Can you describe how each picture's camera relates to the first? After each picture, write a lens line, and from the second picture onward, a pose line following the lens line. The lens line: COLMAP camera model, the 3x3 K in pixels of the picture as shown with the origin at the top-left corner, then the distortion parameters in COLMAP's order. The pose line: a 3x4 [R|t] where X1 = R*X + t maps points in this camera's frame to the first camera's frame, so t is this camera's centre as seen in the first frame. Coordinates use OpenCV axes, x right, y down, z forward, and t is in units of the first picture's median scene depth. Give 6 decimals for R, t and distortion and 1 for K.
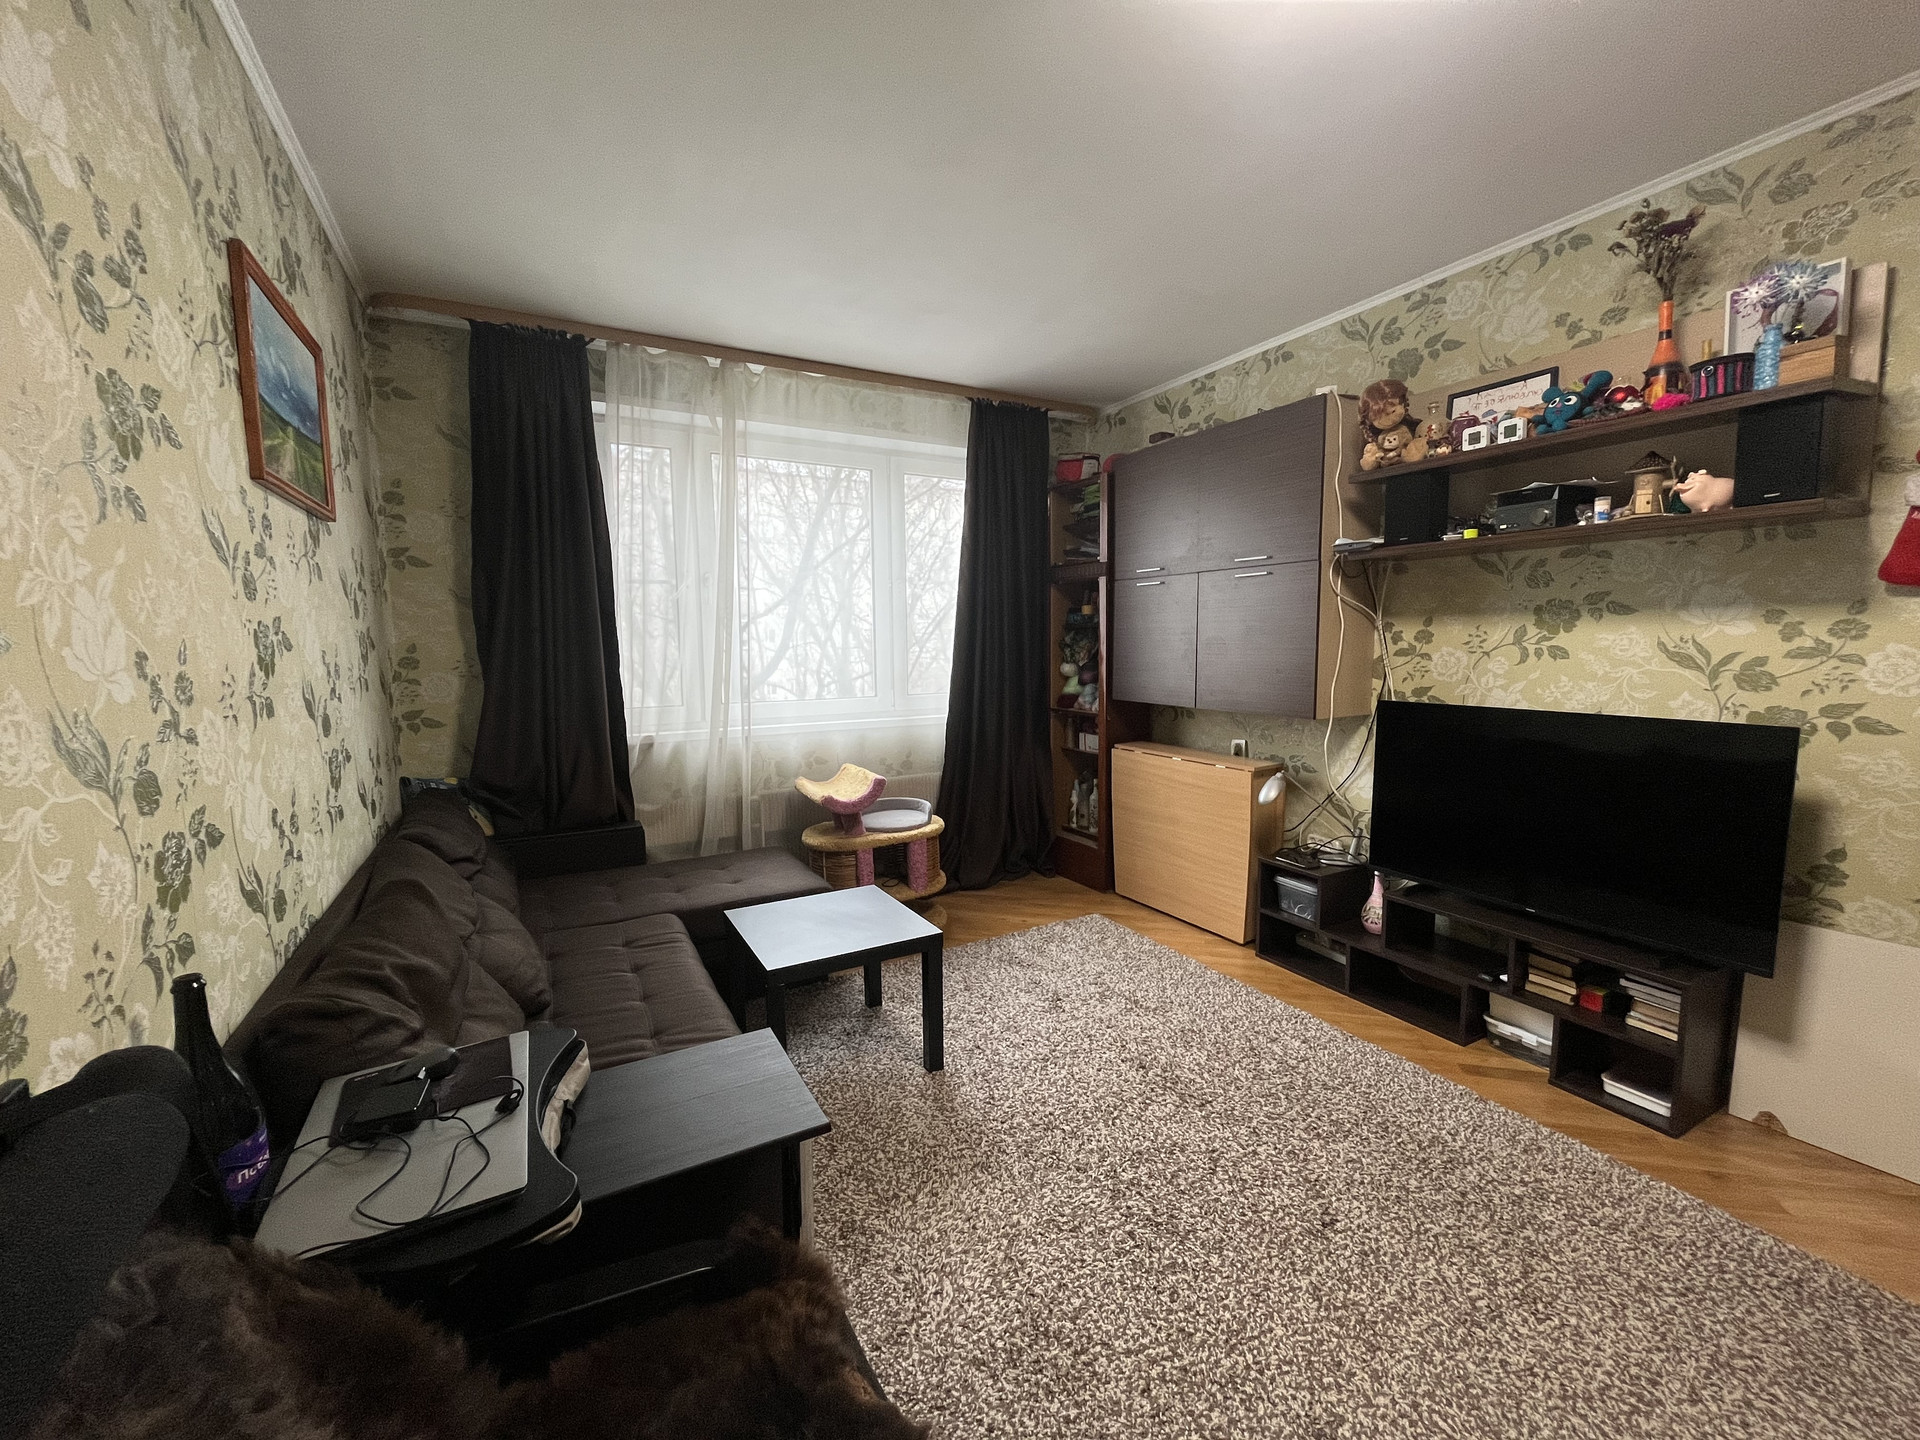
lens RADIAL K [[770.0, 0, 961.5], [0, 770.0, 716.4], [0, 0, 1]] dist [-0.002843, -0.000439]
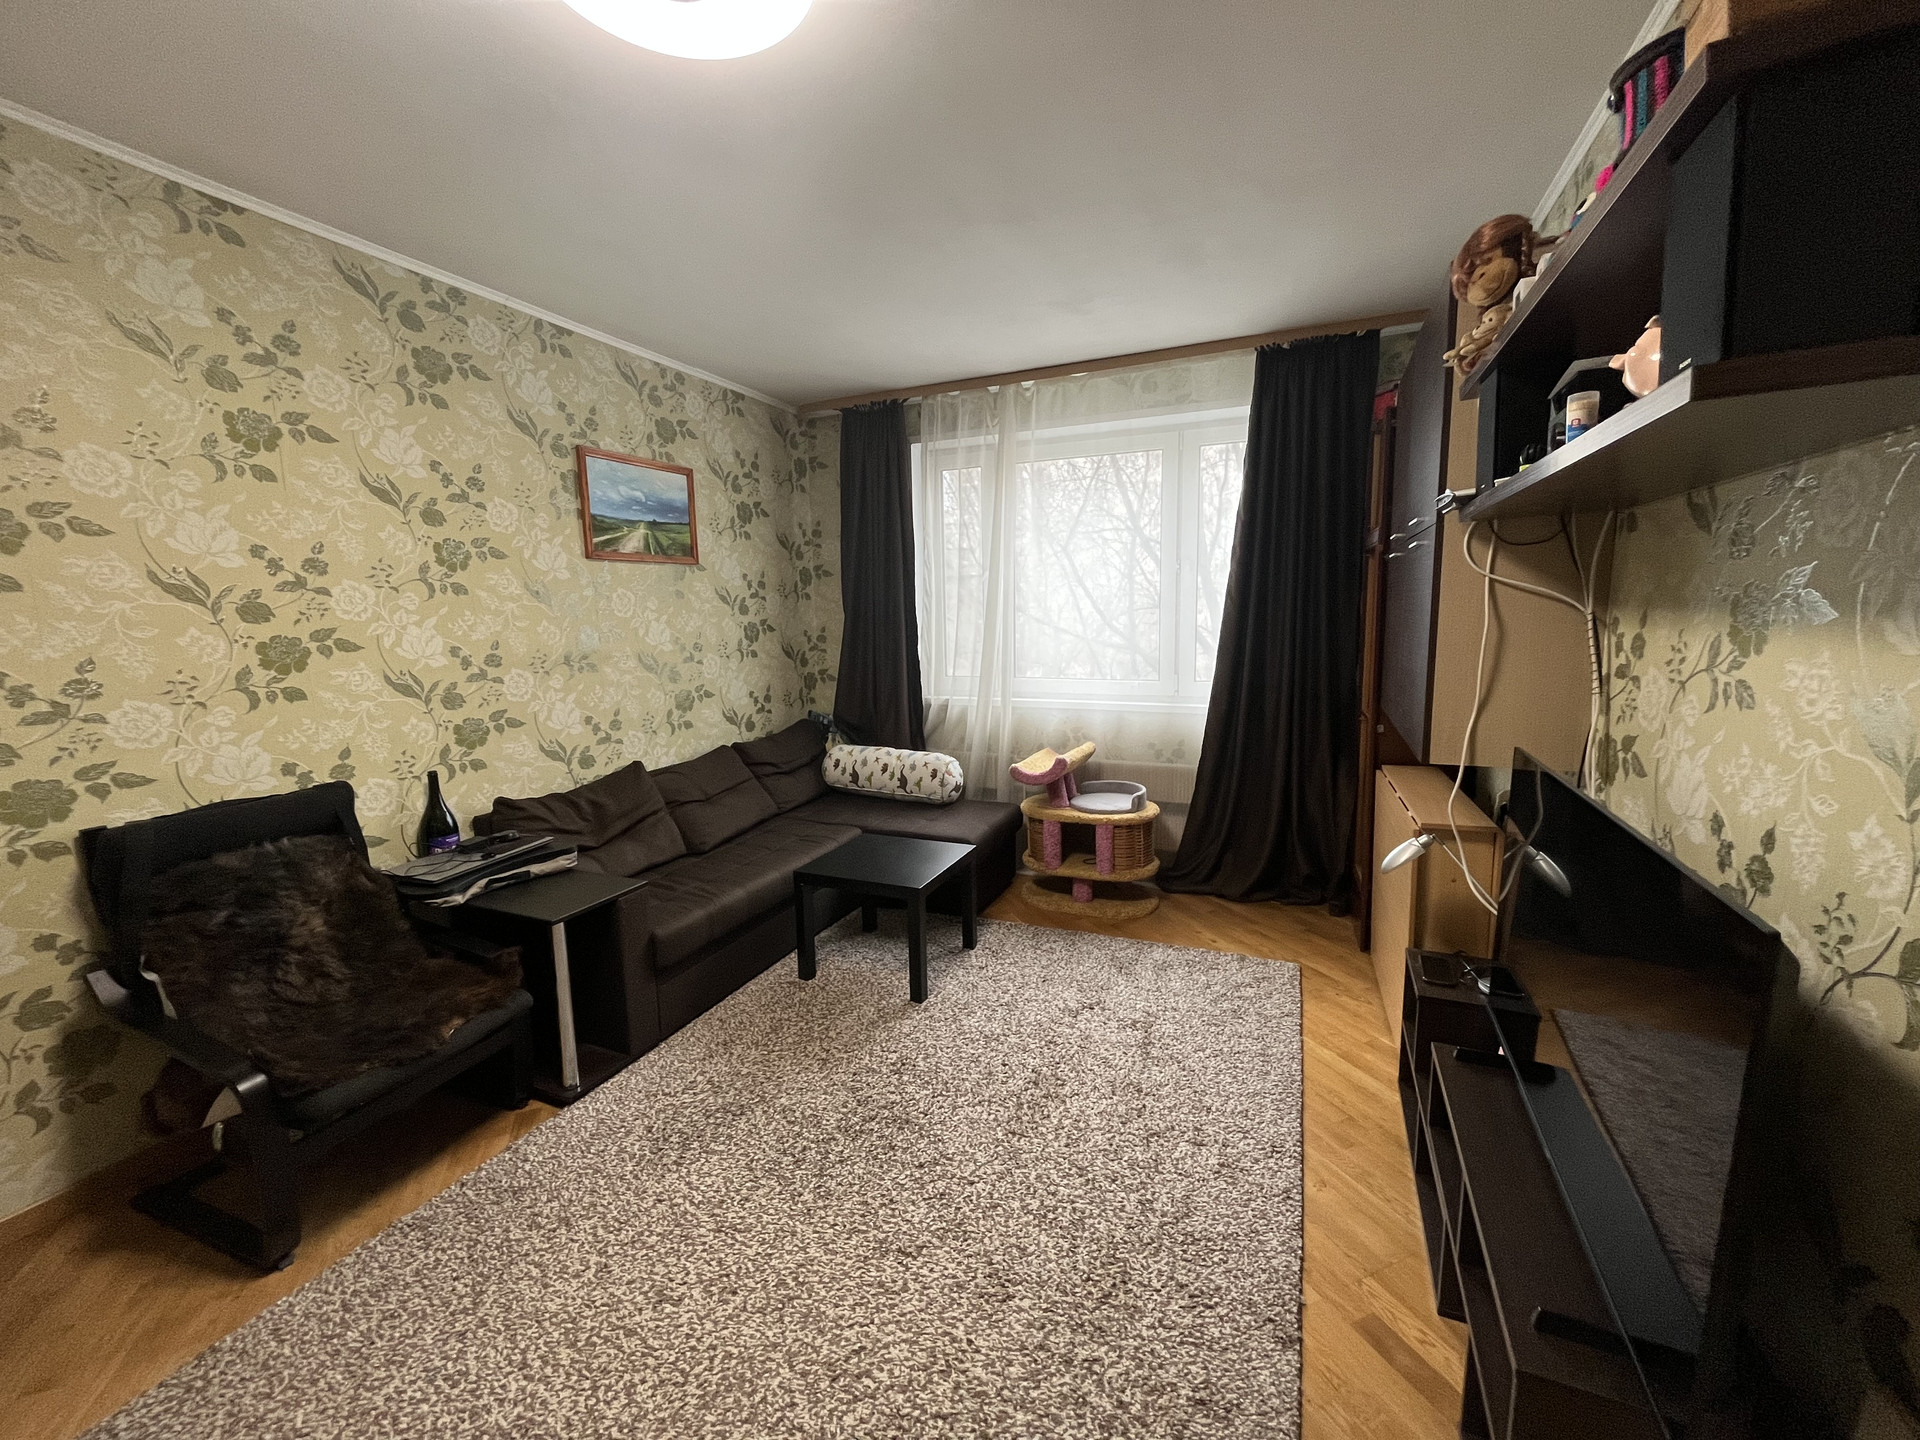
lens RADIAL K [[770.0, 0, 961.5], [0, 770.0, 716.4], [0, 0, 1]] dist [-0.002843, -0.000439]
pose [[0.611354, 0.107680, -0.783997, 0.633696], [-0.066628, 0.994185, 0.084594, -0.057314], [0.788548, 0.000519, 0.614974, 0.234305]]
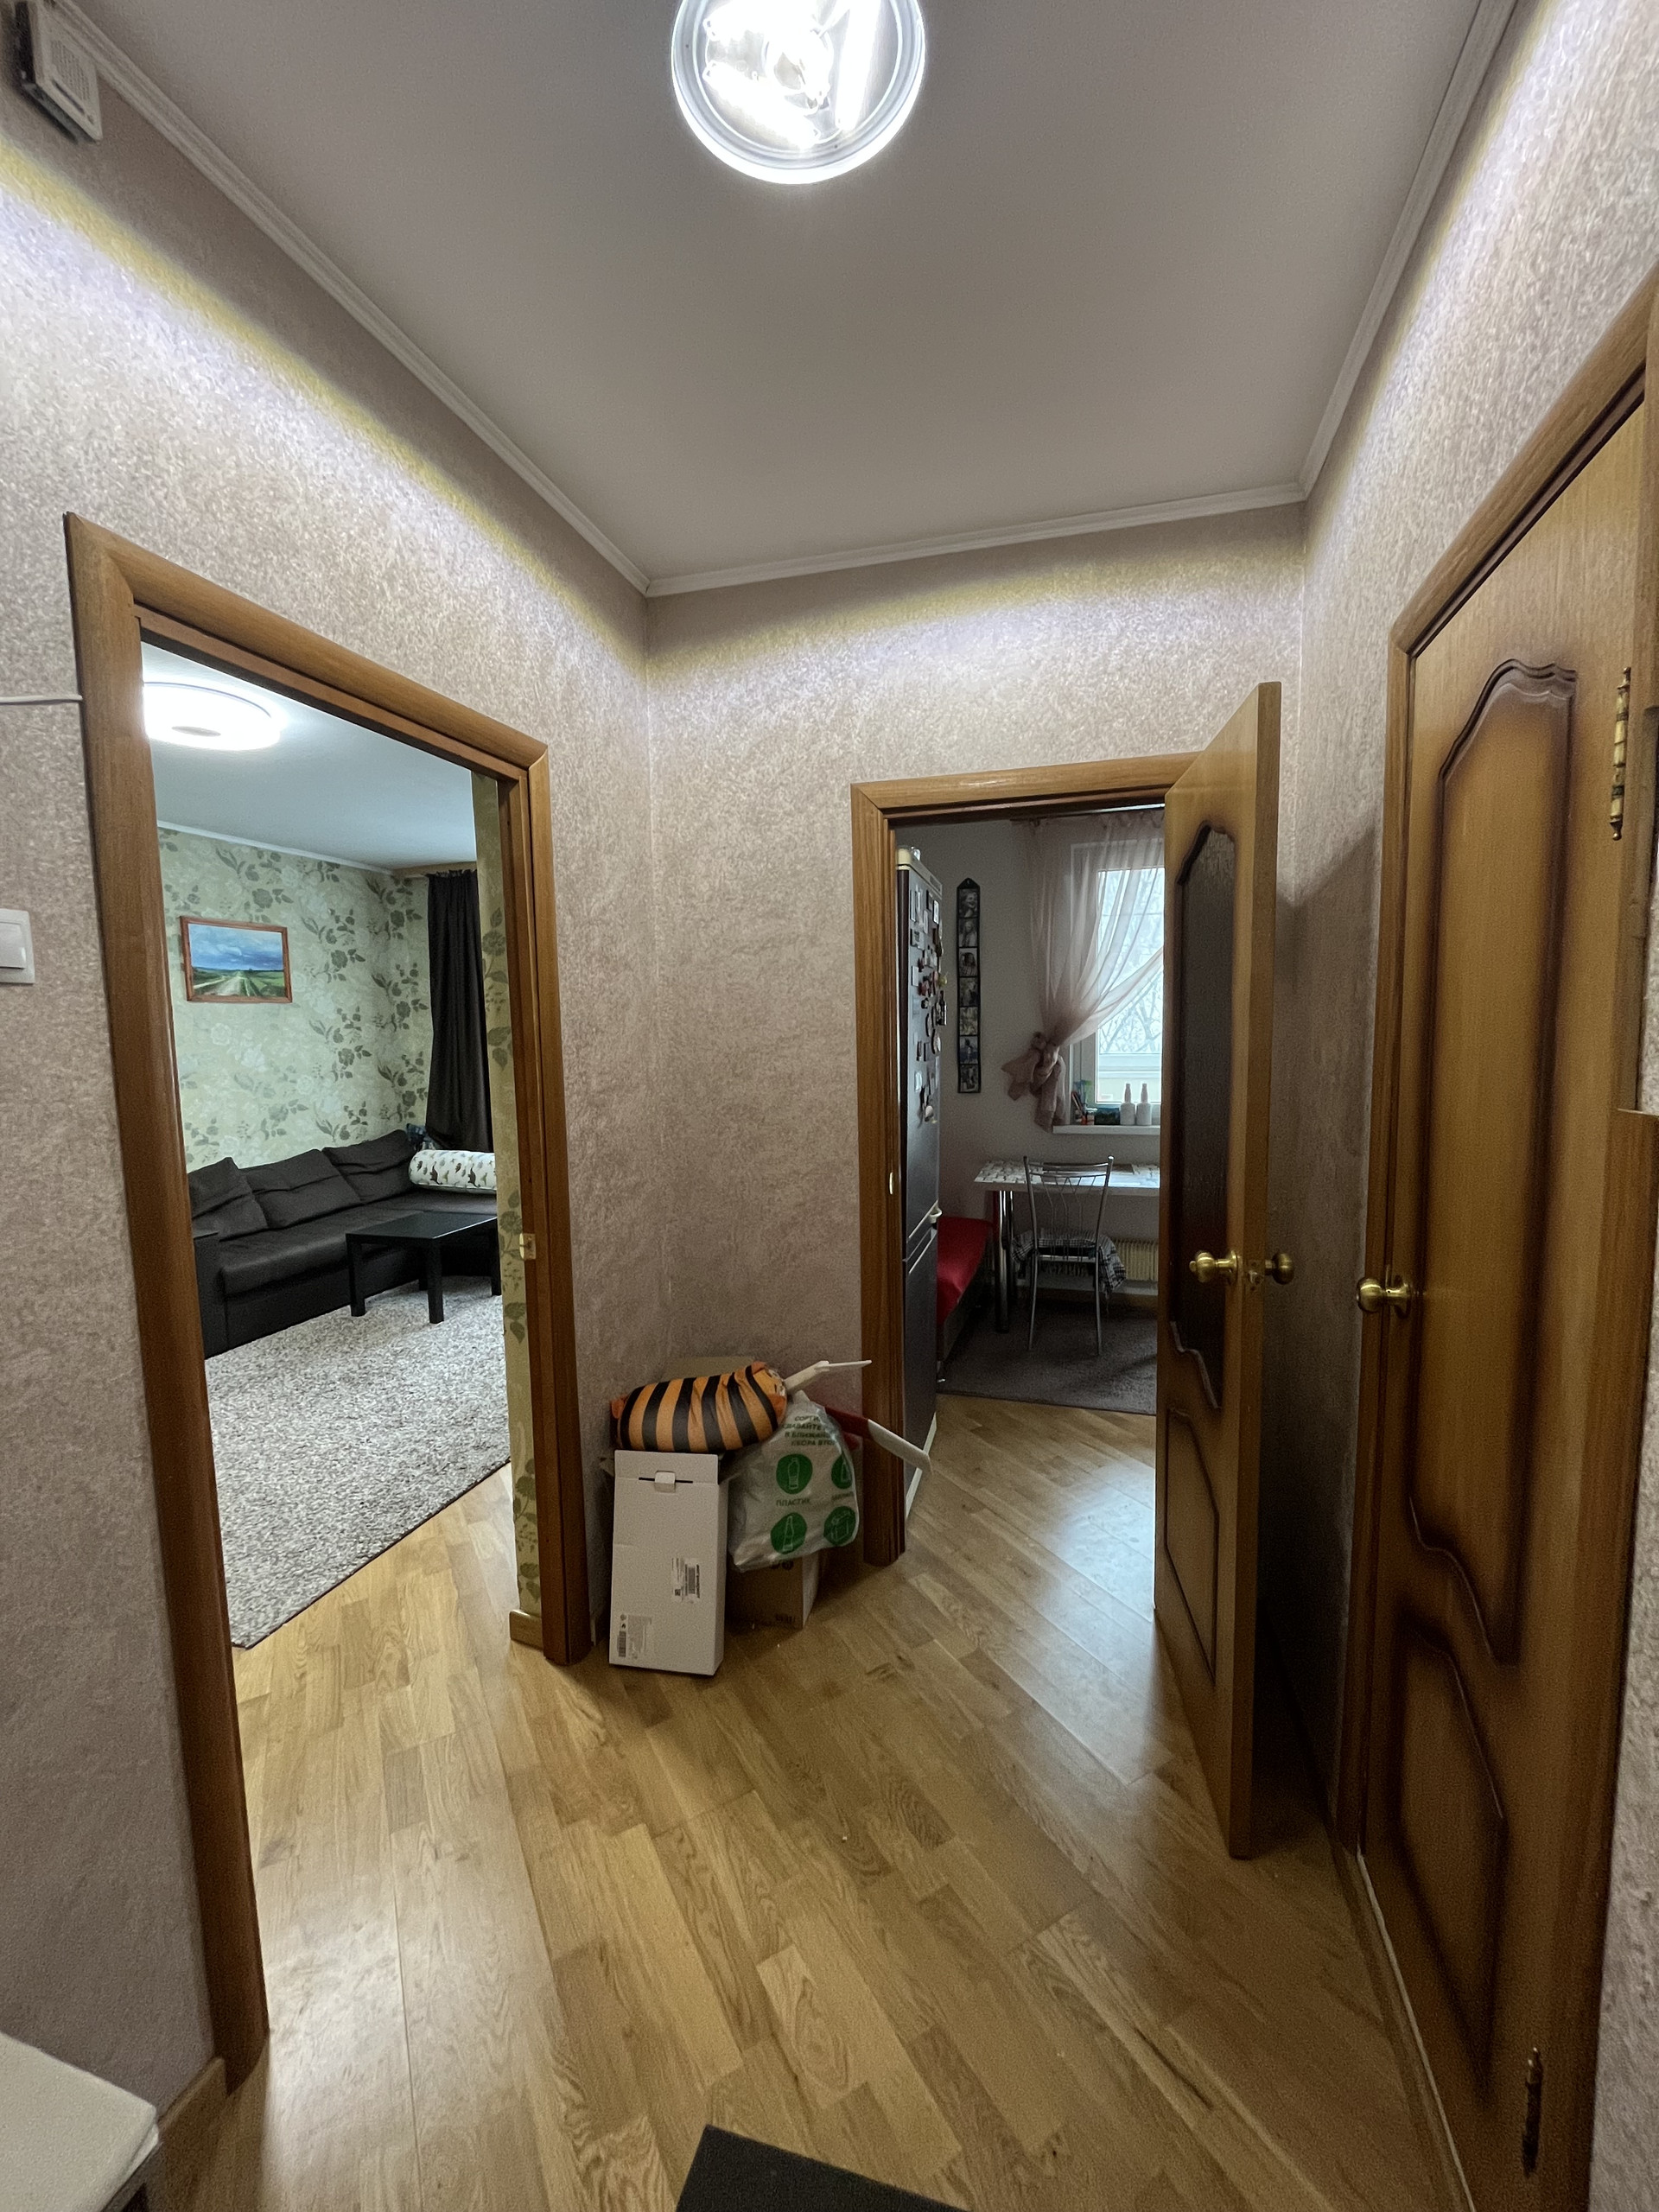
lens RADIAL K [[887.1, 0, 829.5], [0, 887.1, 1106.0], [0, 0, 1]] dist [-0.002843, -0.000439]
pose [[0.703000, 0.060755, -0.708590, 1.324573], [-0.059497, 0.997876, 0.026530, -0.070995], [0.708697, 0.023508, 0.705121, 0.185135]]
